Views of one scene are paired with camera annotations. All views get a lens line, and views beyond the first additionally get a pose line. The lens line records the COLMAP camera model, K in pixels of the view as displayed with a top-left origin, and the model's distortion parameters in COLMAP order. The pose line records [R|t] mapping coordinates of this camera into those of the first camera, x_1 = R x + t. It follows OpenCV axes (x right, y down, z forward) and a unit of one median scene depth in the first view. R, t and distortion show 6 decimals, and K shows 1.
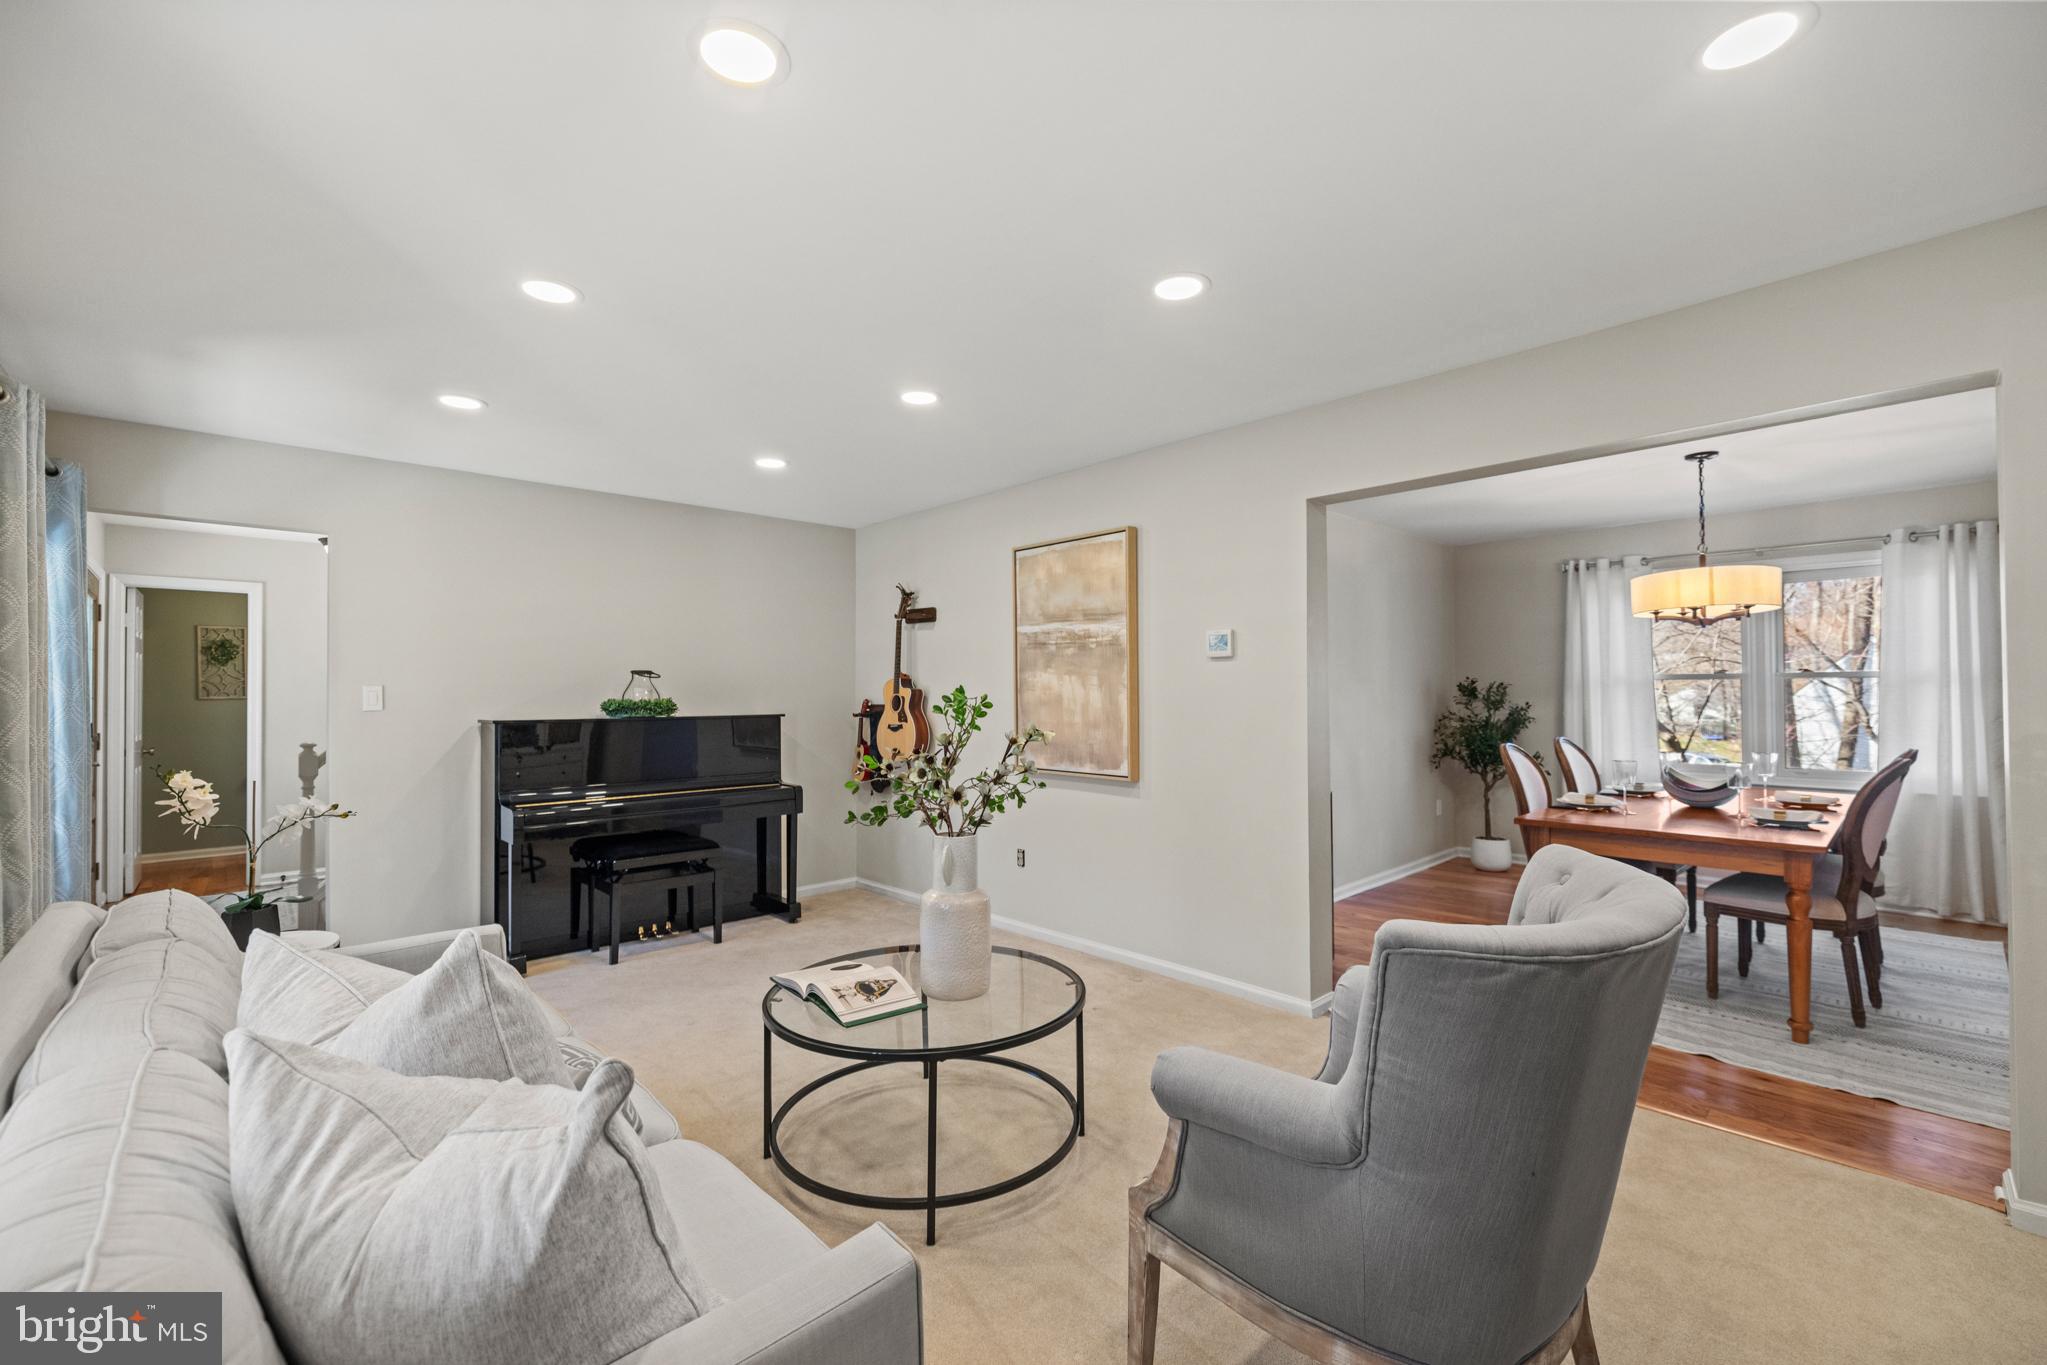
lens RADIAL K [[865.3, 0, 1016.9], [0, 865.3, 681.5], [0, 0, 1]] dist [0.002187, 0.000132]
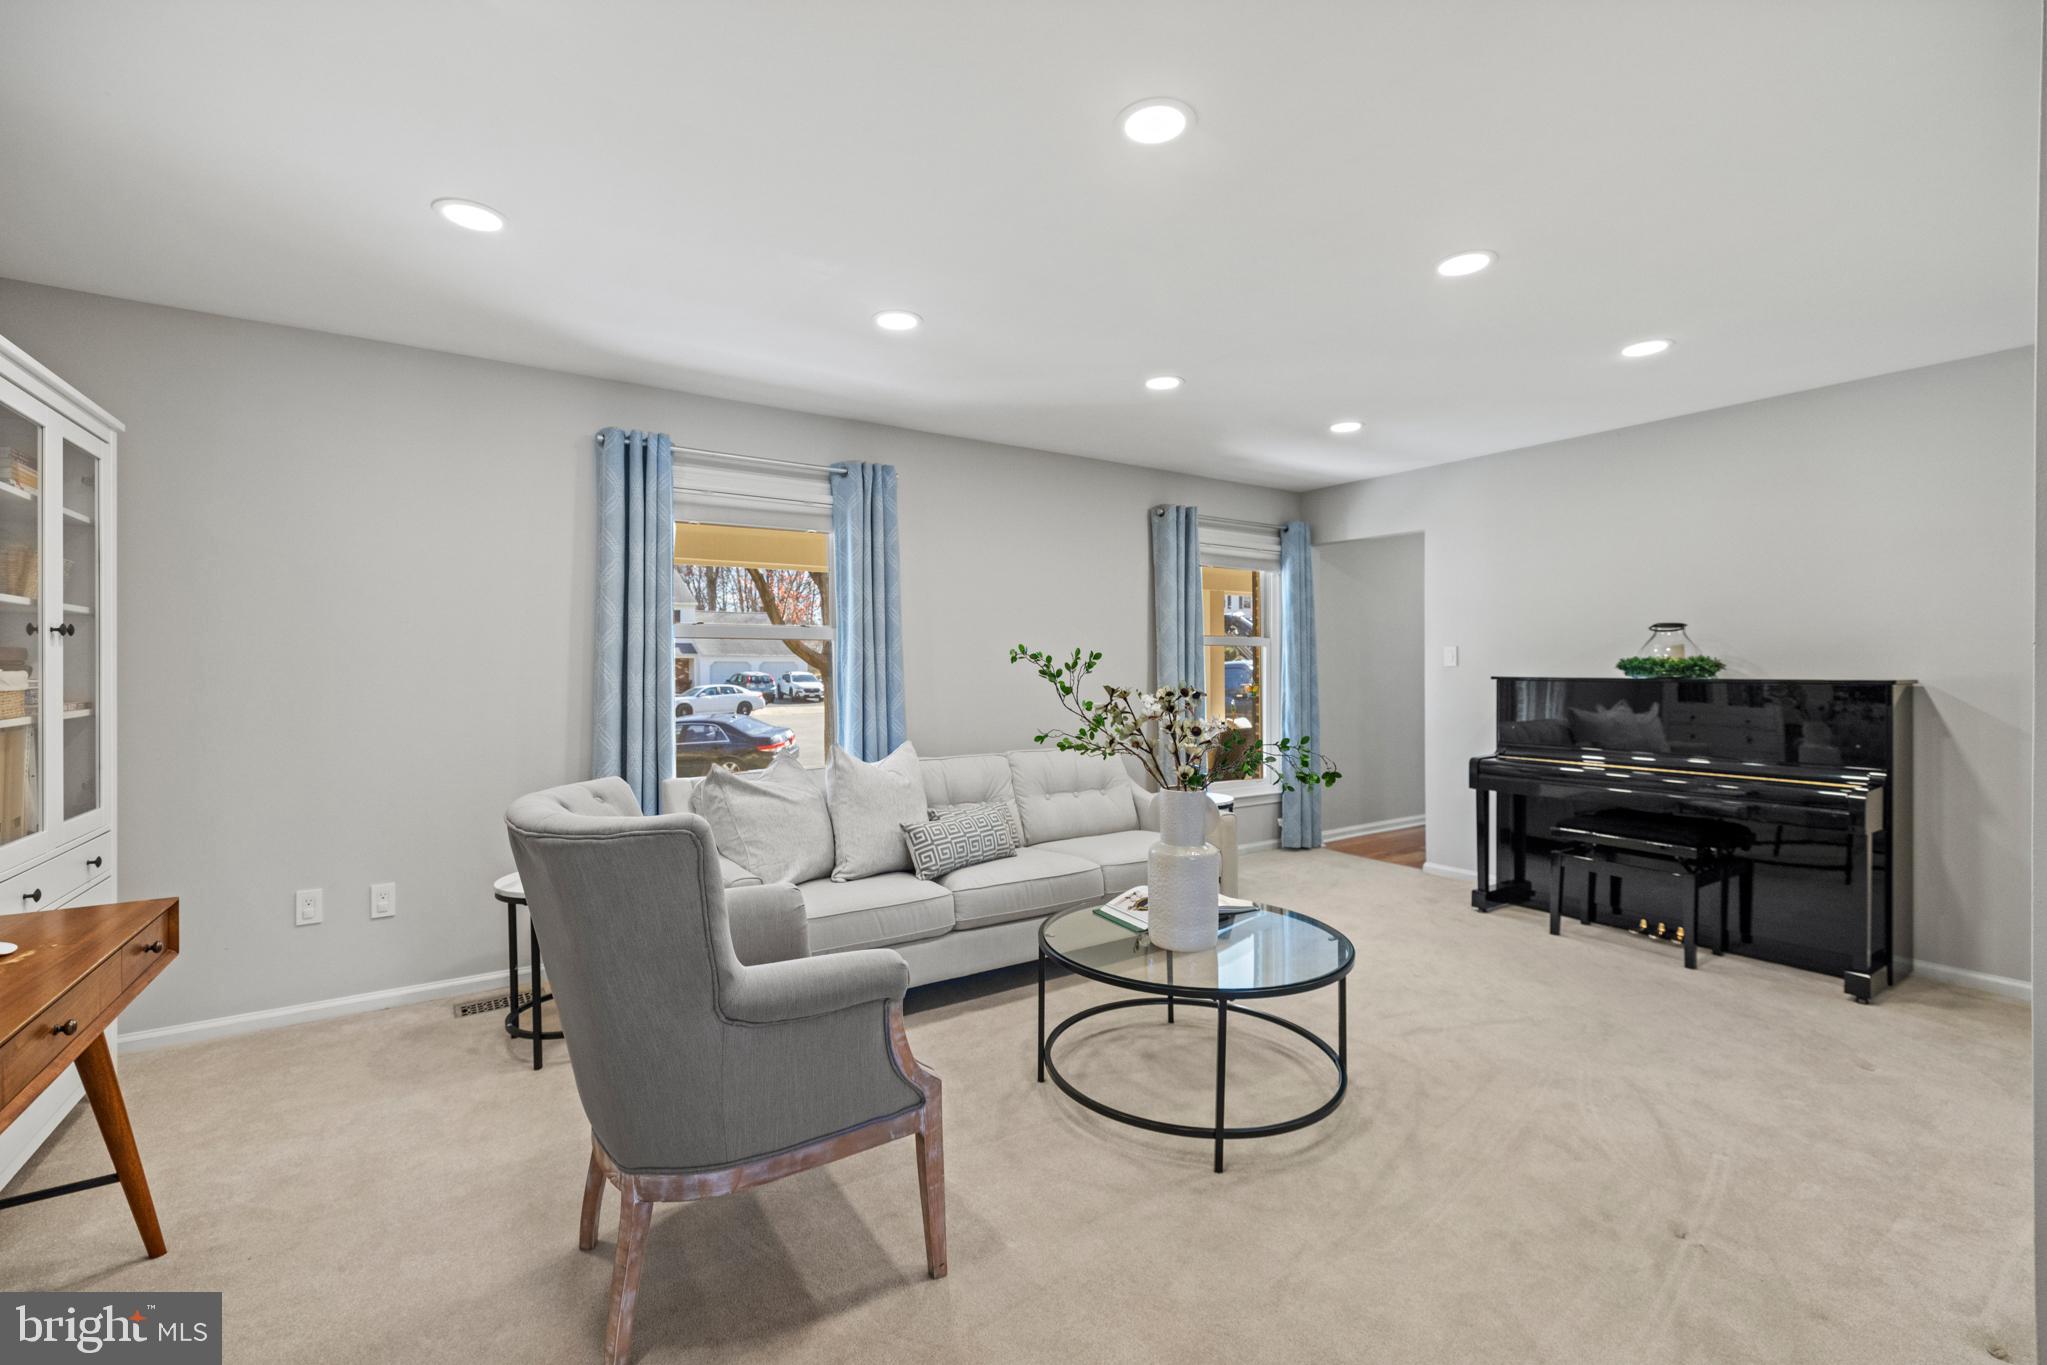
lens RADIAL K [[865.3, 0, 1017.3], [0, 865.3, 676.7], [0, 0, 1]] dist [0.002187, 0.000132]
pose [[-0.177345, 0.019357, -0.983958, 0.522738], [0.023750, 0.999600, 0.015384, 0.012815], [0.983862, -0.020641, -0.177734, 0.542675]]
